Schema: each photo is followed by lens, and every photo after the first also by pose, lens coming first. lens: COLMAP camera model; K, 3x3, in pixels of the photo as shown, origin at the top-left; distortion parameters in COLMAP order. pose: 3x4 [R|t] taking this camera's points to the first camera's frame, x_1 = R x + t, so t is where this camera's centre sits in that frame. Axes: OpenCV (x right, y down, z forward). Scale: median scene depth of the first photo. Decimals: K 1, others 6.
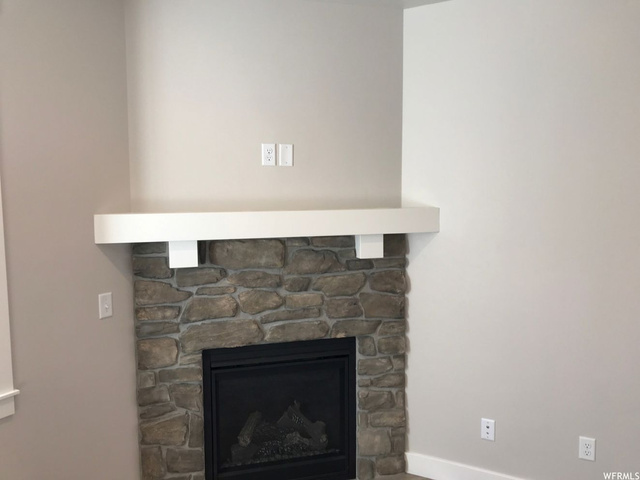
lens RADIAL K [[518.4, 0, 320.5], [0, 518.4, 236.6], [0, 0, 1]] dist [0.029924, -0.026782]
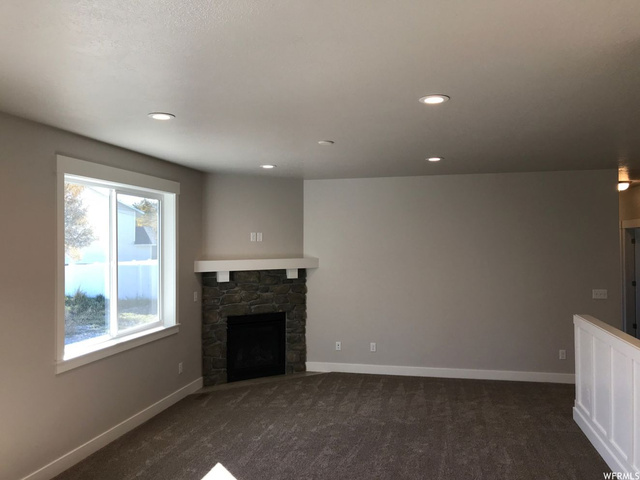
lens RADIAL K [[518.4, 0, 319.0], [0, 518.4, 240.8], [0, 0, 1]] dist [0.029924, -0.026782]
pose [[0.956998, 0.009799, 0.289927, -0.511149], [0.015416, 0.996299, -0.084557, 0.075041], [-0.289683, 0.085391, 0.953306, -1.437923]]
